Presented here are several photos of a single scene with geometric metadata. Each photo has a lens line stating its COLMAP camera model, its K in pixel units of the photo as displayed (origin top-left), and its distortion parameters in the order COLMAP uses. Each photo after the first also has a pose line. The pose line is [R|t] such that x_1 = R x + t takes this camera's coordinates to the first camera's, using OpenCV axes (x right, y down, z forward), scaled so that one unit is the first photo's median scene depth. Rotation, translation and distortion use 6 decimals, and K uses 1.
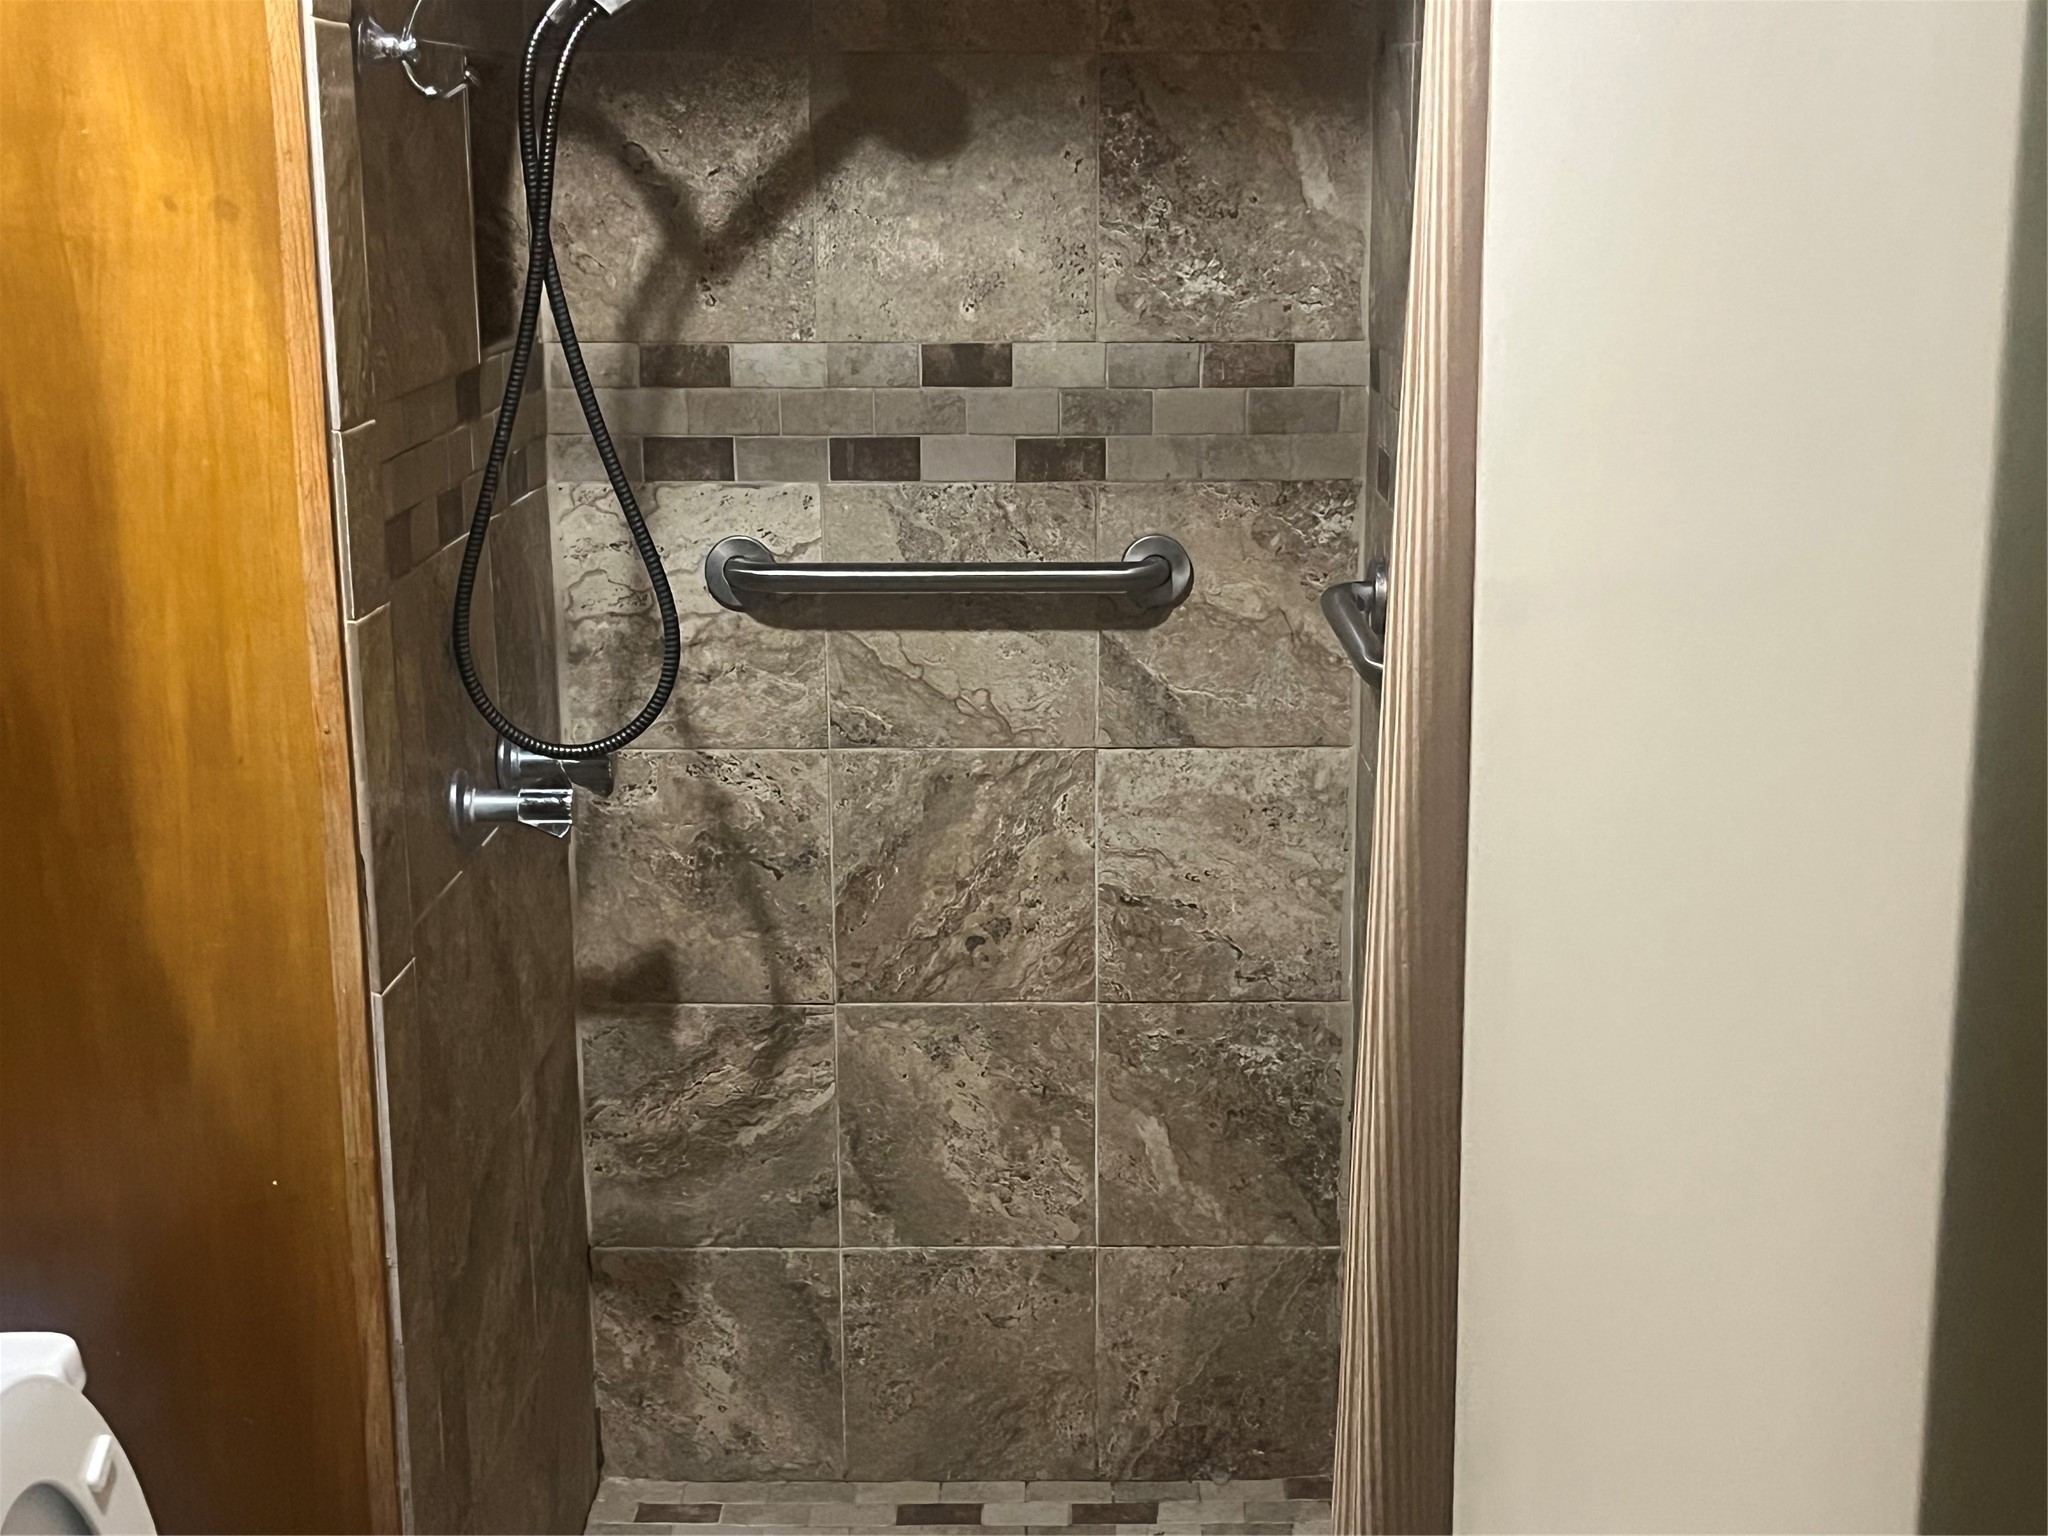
lens RADIAL K [[2616.7, 0, 1014.1], [0, 2616.7, 773.9], [0, 0, 1]] dist [0.036215, 0.000000]
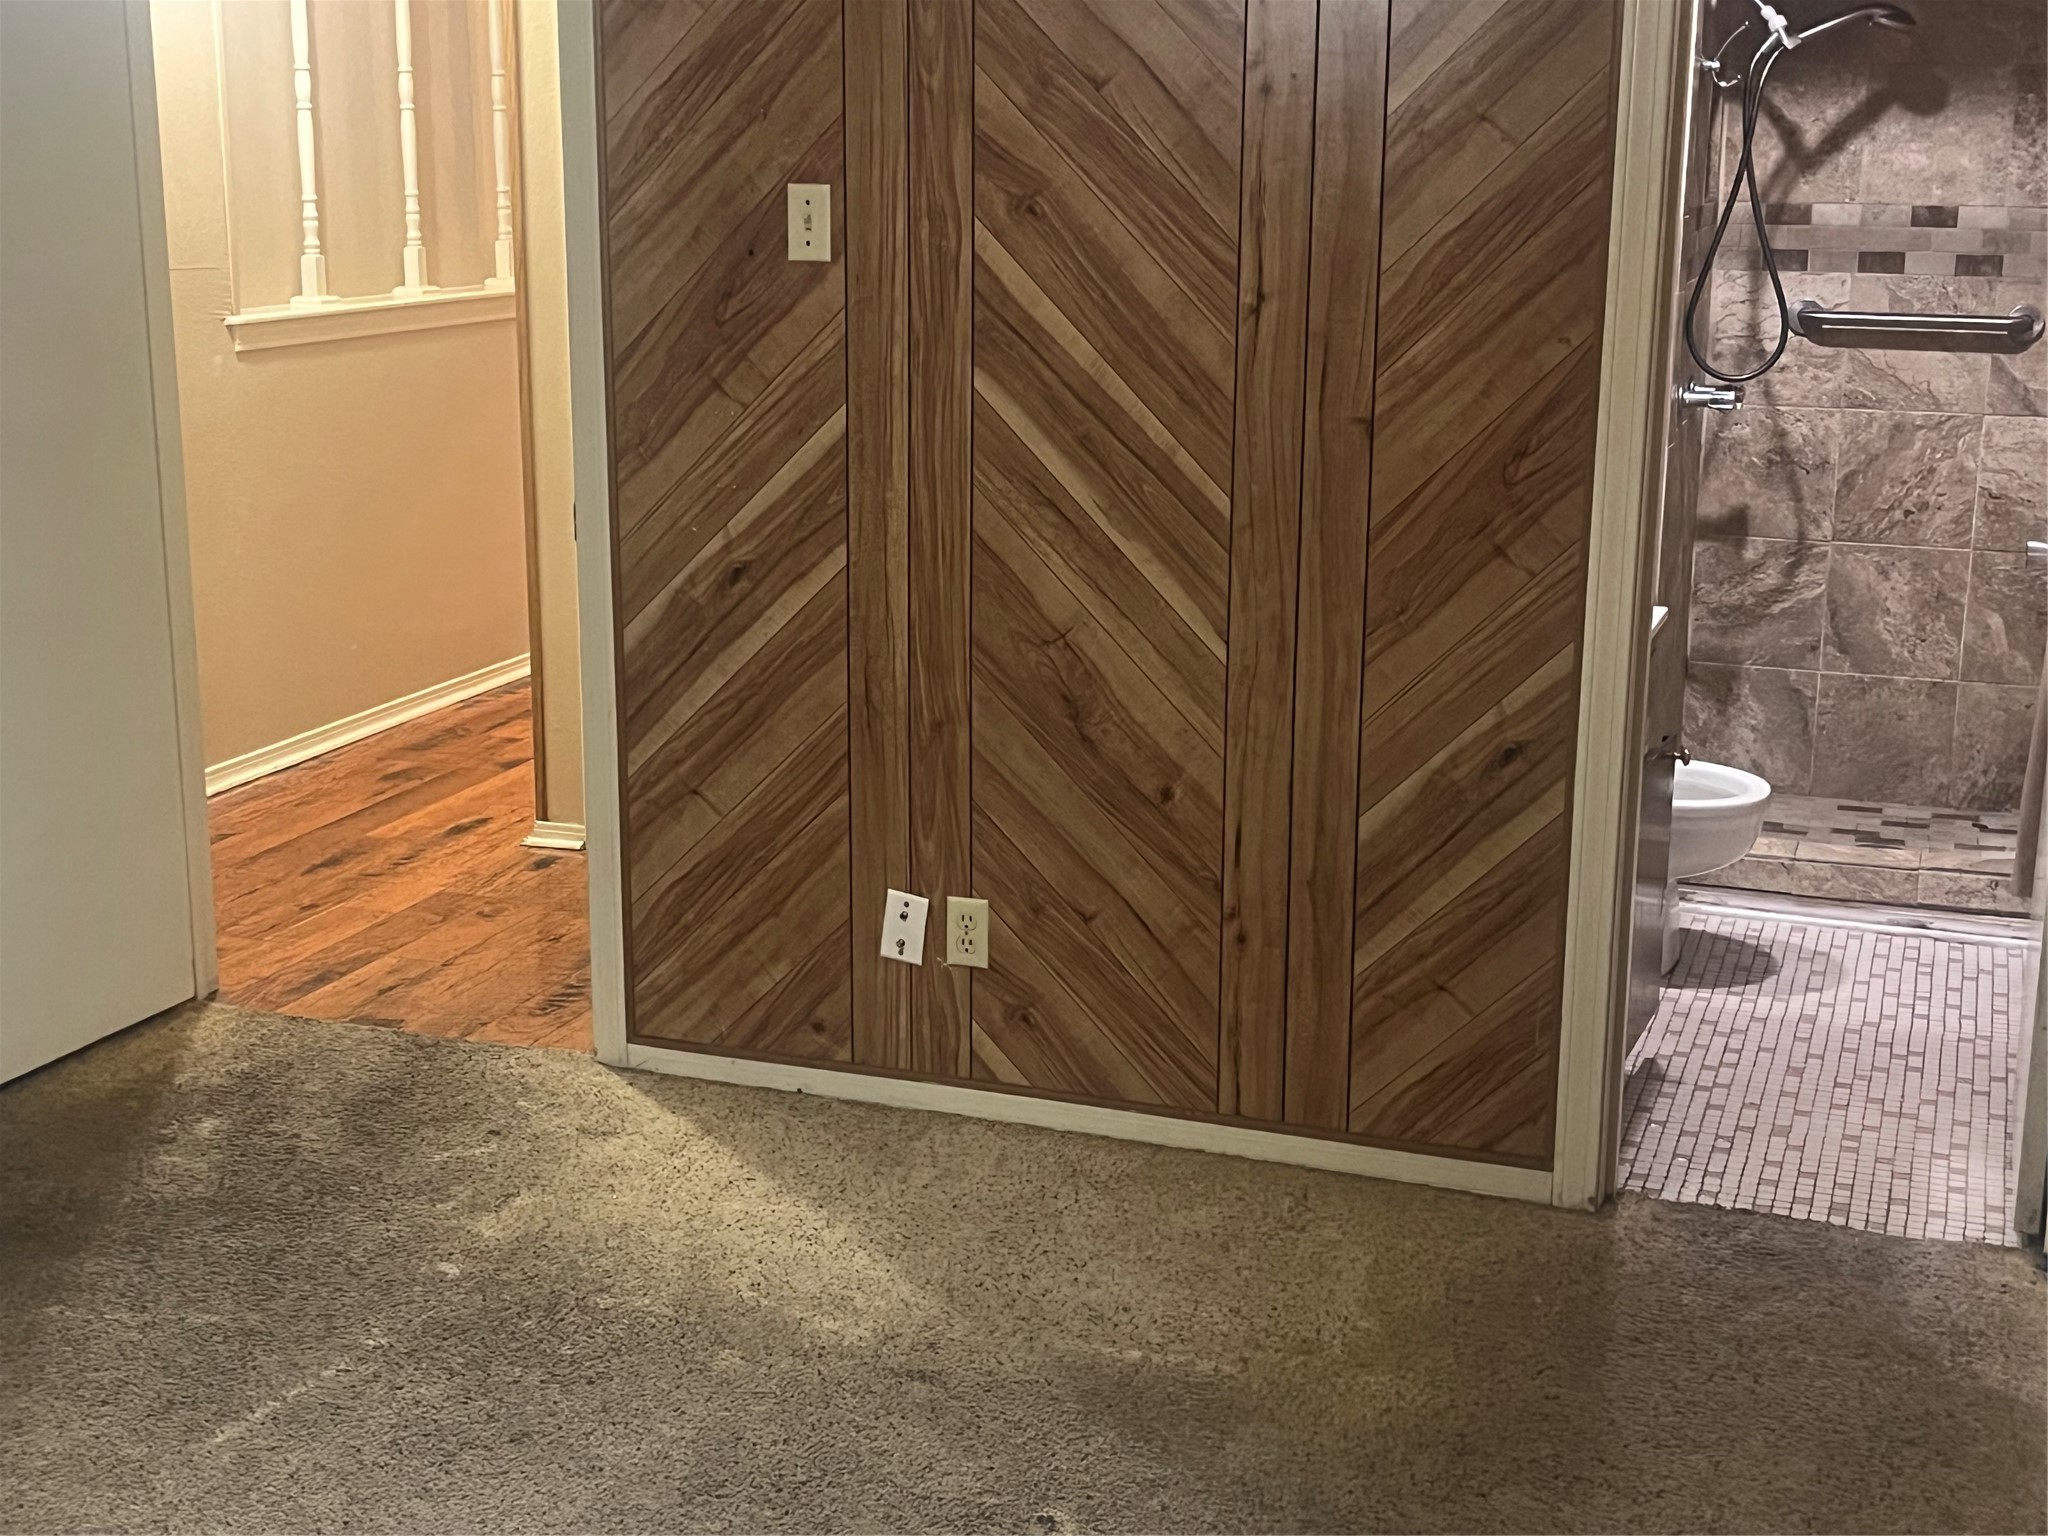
lens RADIAL K [[2616.7, 0, 1023.6], [0, 2616.7, 716.1], [0, 0, 1]] dist [0.036215, 0.000000]
pose [[0.941258, 0.091758, -0.324984, 0.015268], [-0.095122, 0.995450, 0.005556, 0.272921], [0.324015, 0.025684, 0.945703, -1.098723]]
